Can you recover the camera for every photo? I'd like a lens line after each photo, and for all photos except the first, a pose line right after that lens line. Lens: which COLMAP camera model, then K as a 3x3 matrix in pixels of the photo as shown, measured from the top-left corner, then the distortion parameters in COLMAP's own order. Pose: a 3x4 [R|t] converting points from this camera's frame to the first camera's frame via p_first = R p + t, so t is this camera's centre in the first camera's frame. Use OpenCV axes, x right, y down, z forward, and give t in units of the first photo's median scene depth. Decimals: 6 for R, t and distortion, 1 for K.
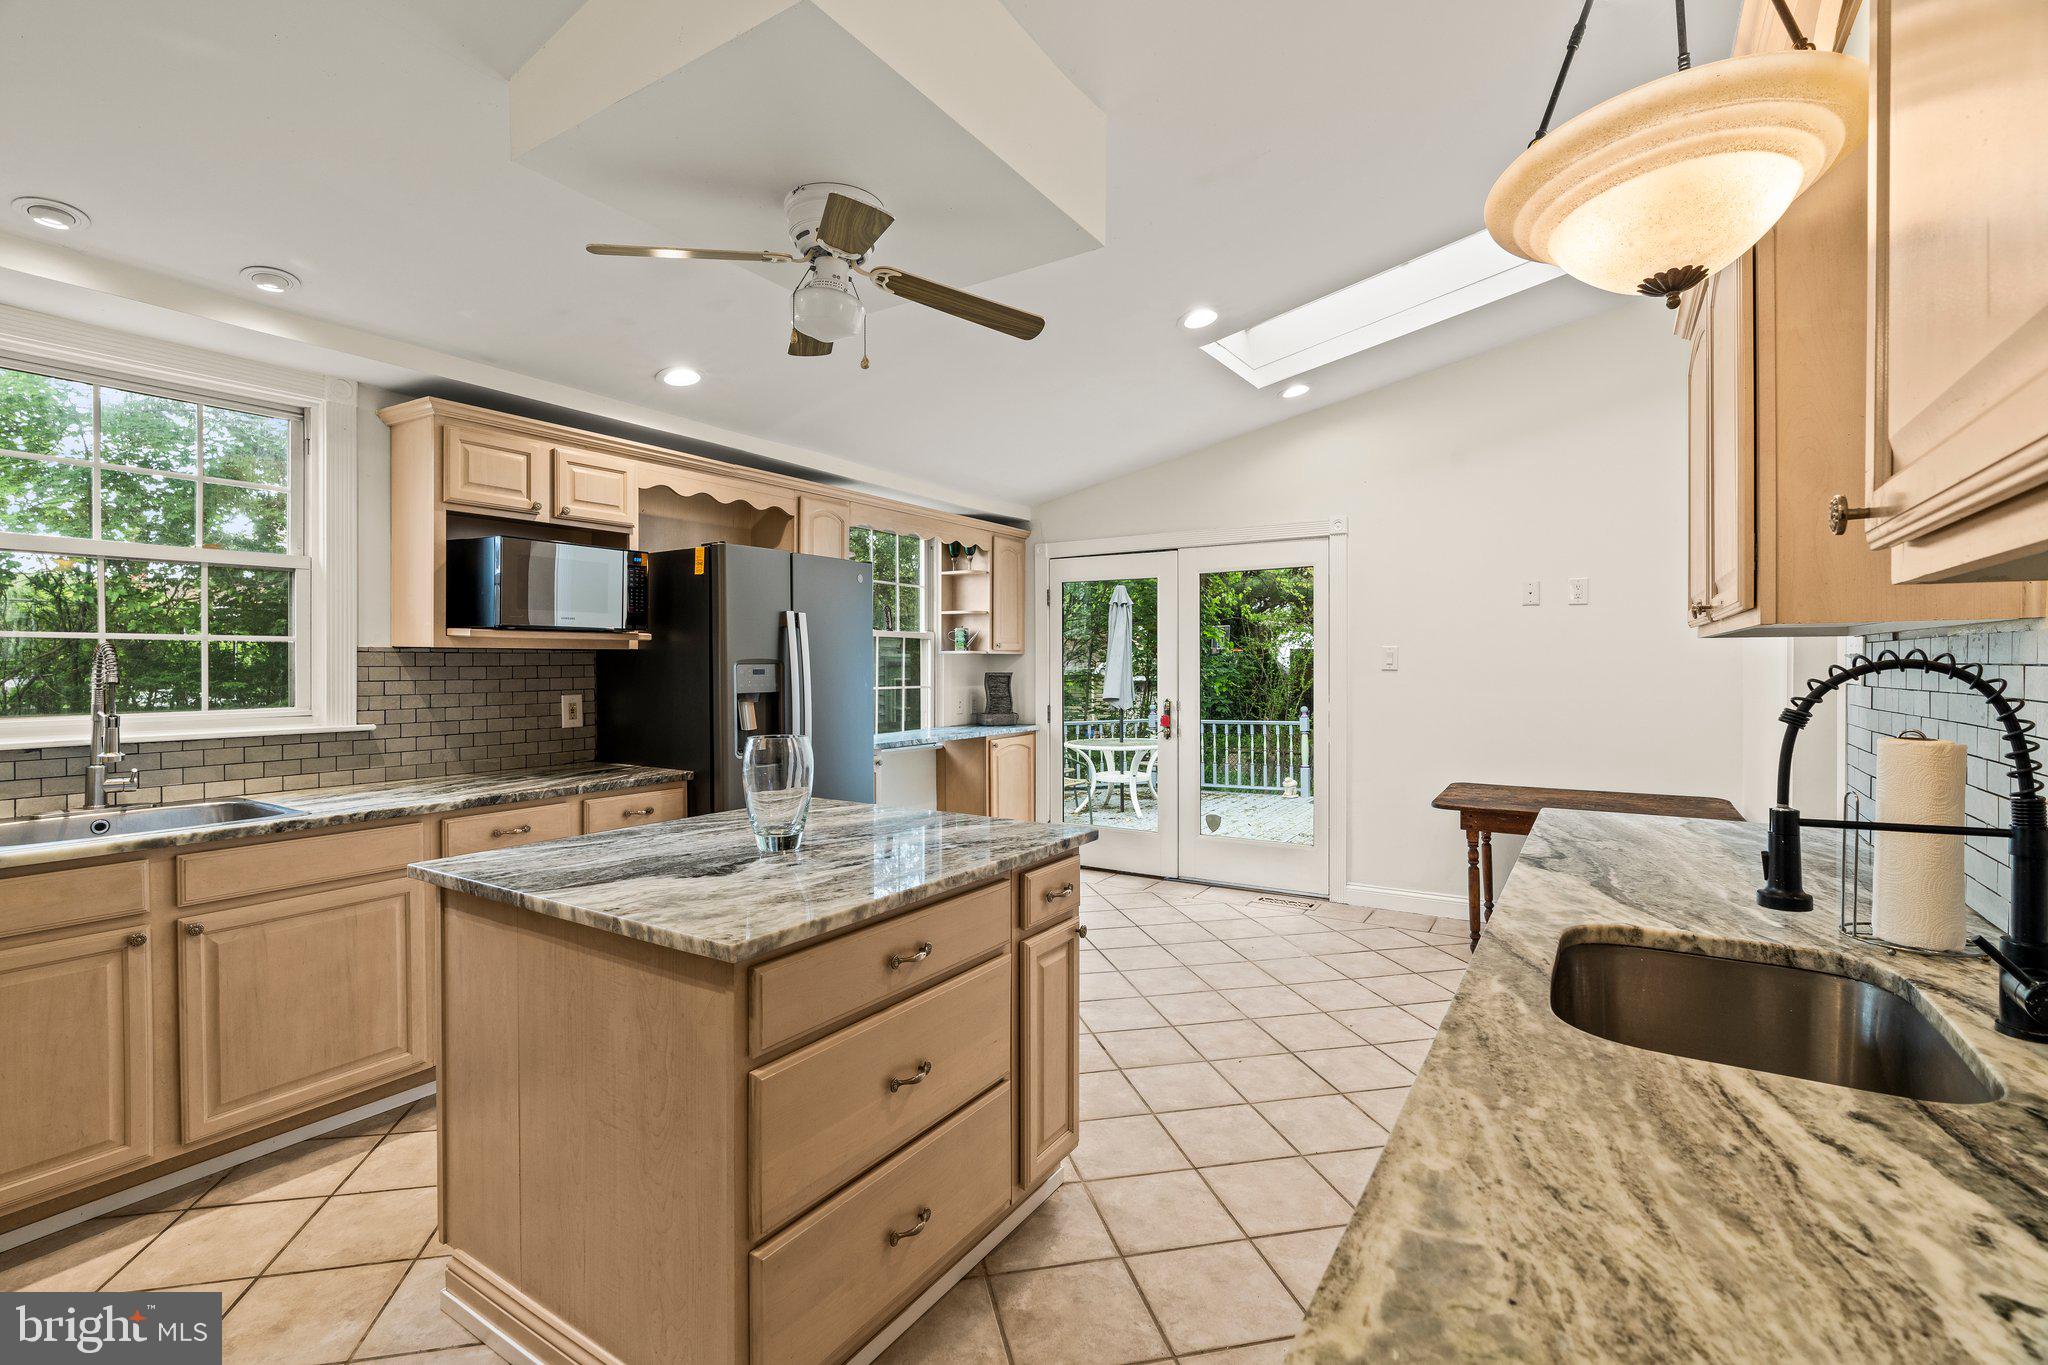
lens RADIAL K [[922.1, 0, 995.2], [0, 922.1, 674.4], [0, 0, 1]] dist [-0.001505, 0.000596]
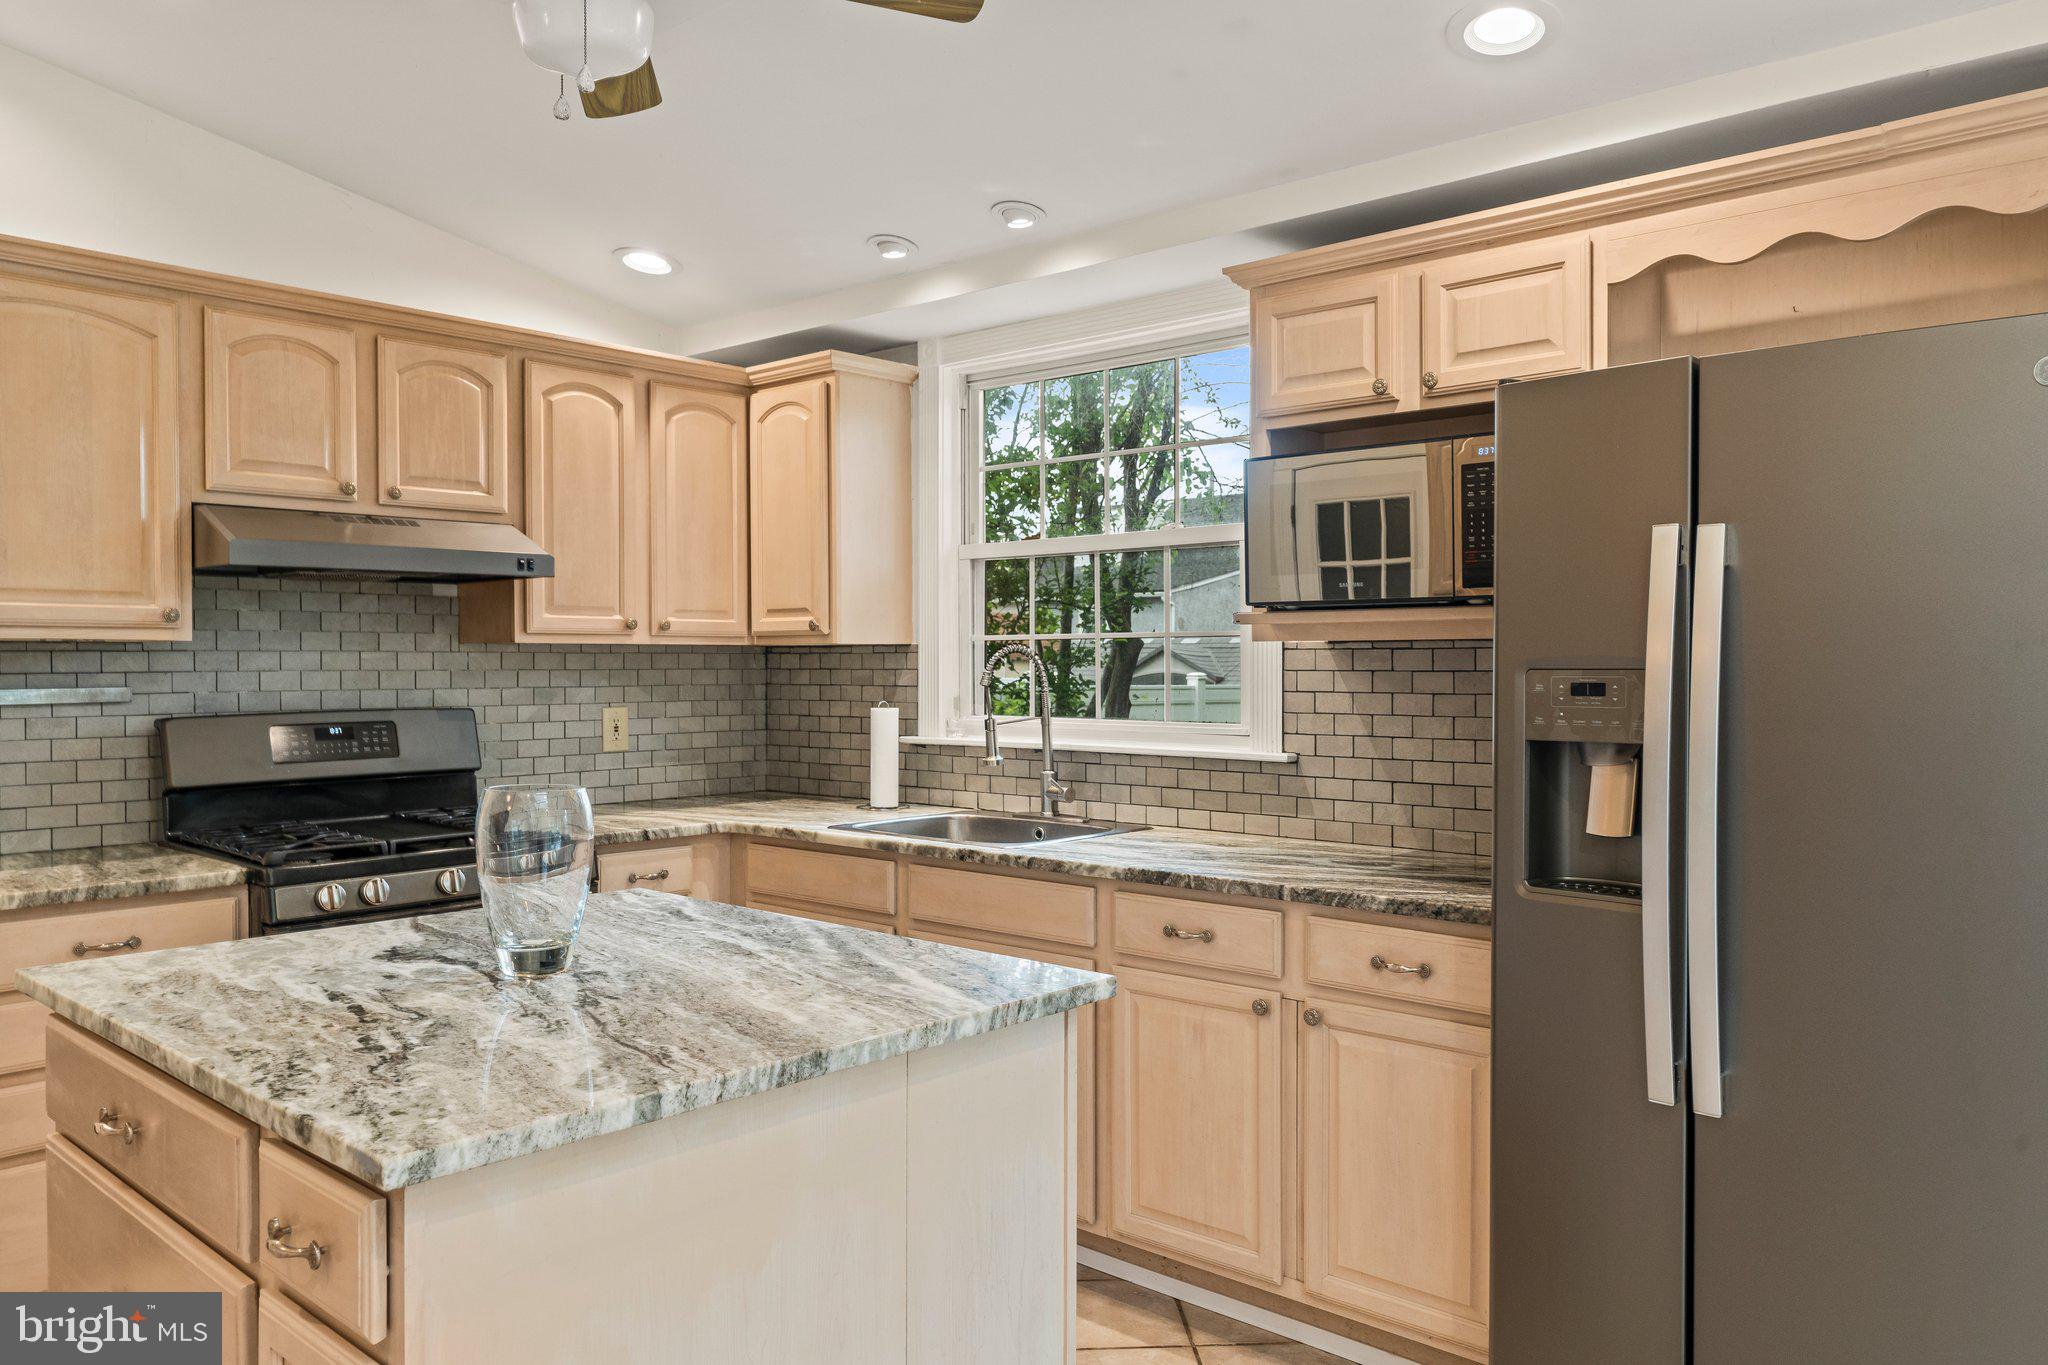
lens RADIAL K [[1467.9, 0, 1024.0], [0, 1467.9, 682.5], [0, 0, 1]] dist [0.002791, 0.000175]
pose [[-0.144454, 0.013172, -0.989424, 0.453562], [-0.011582, 0.999820, 0.015002, -0.013933], [0.989444, 0.013627, -0.144275, 0.975920]]
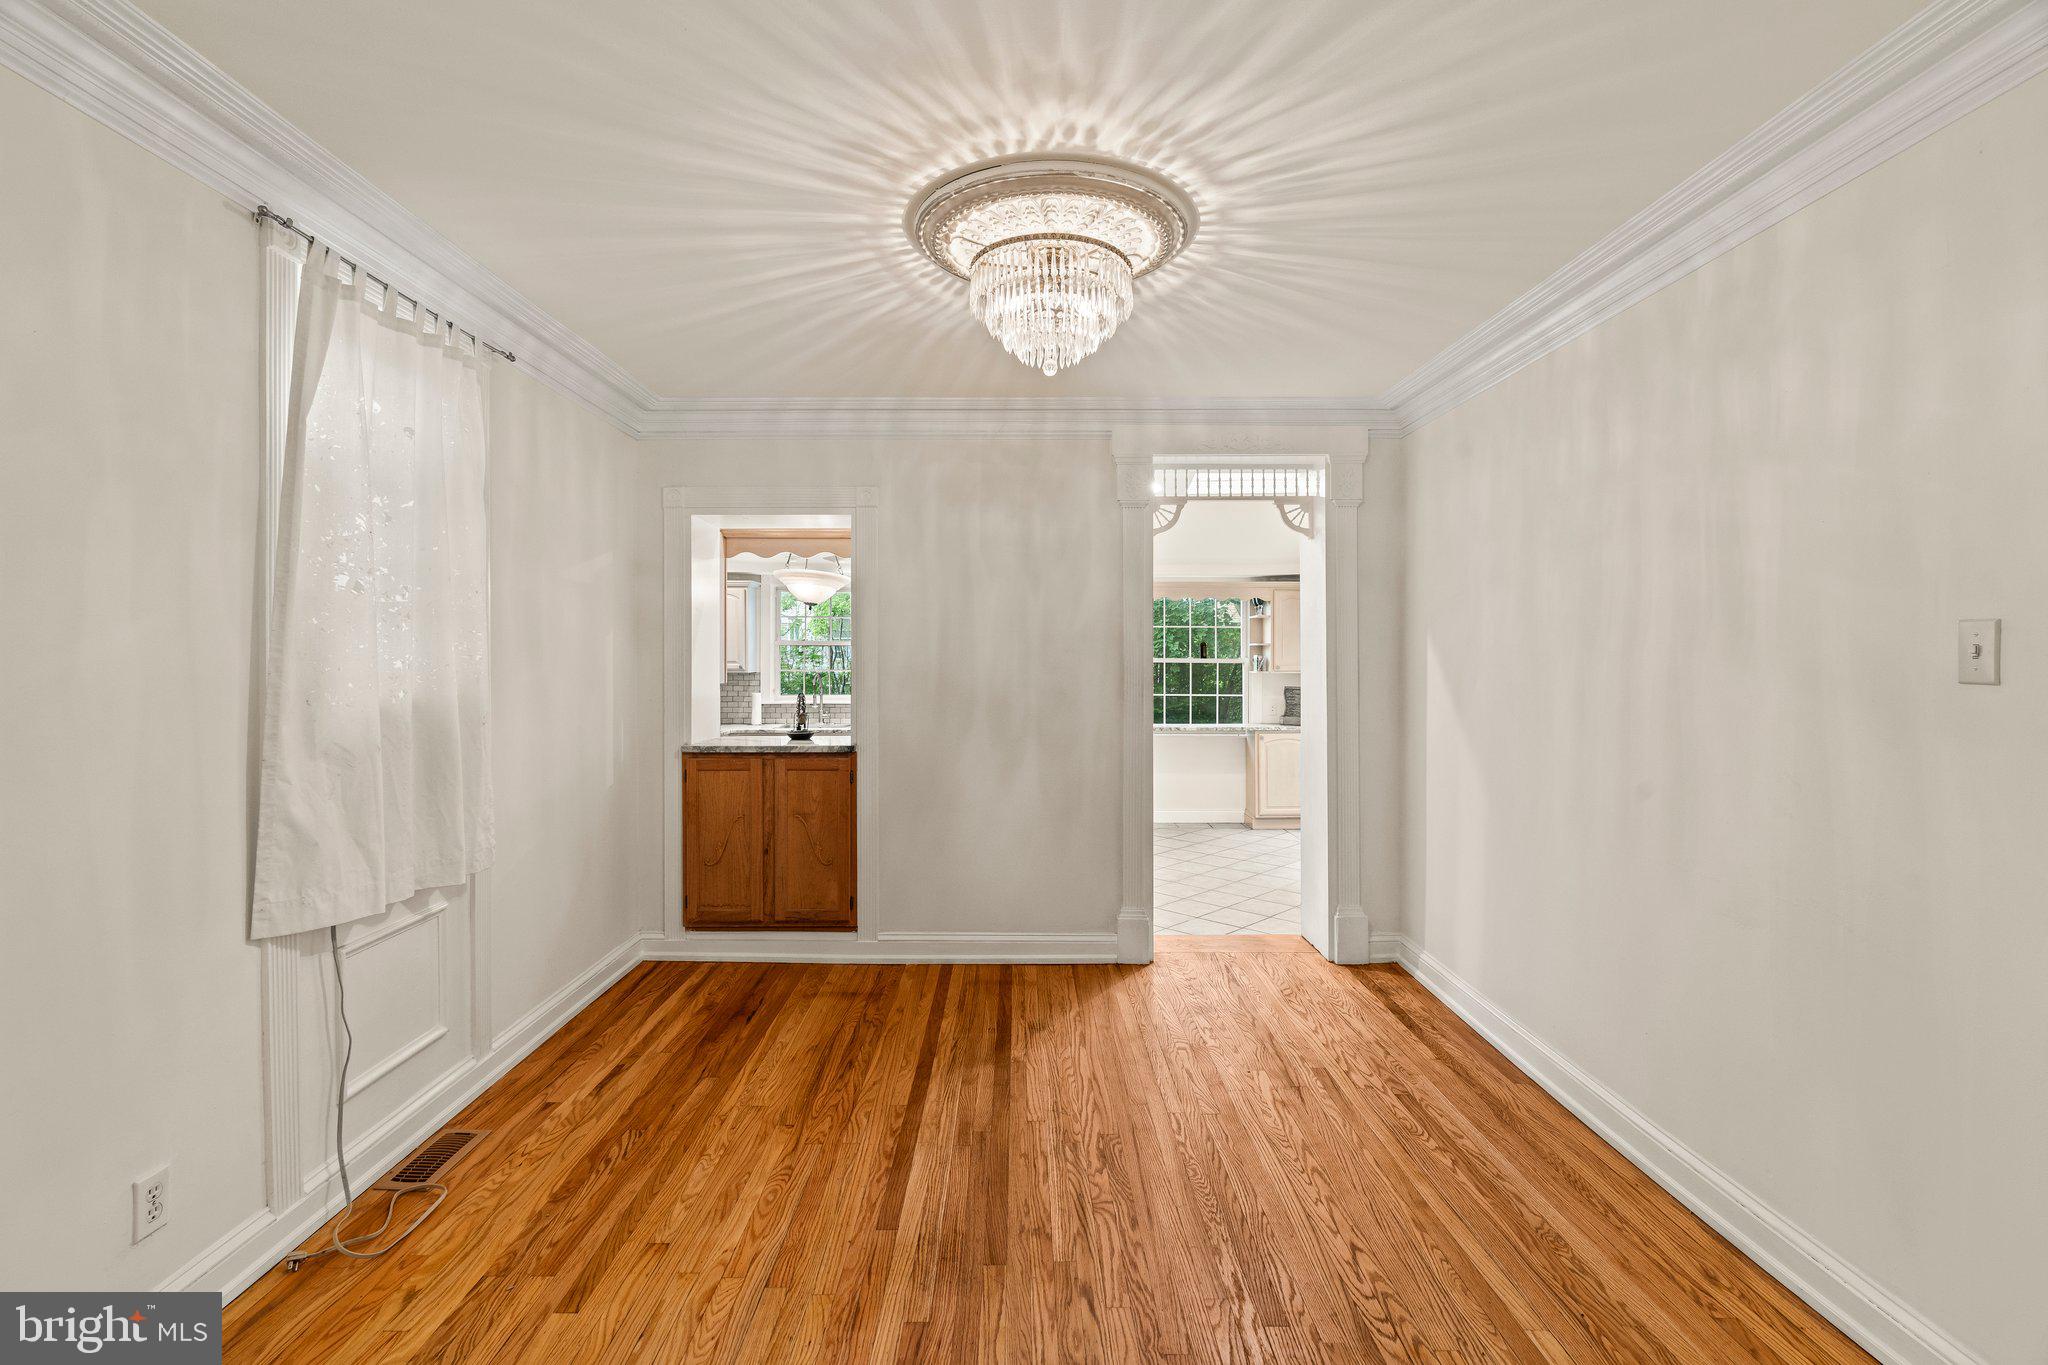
lens RADIAL K [[968.8, 0, 981.0], [0, 968.8, 660.7], [0, 0, 1]] dist [-0.000663, 0.000418]
pose [[0.523342, 0.000951, -0.852122, 1.914789], [-0.008875, 0.999951, -0.004335, -0.058350], [0.852077, 0.009832, 0.523325, -0.293607]]
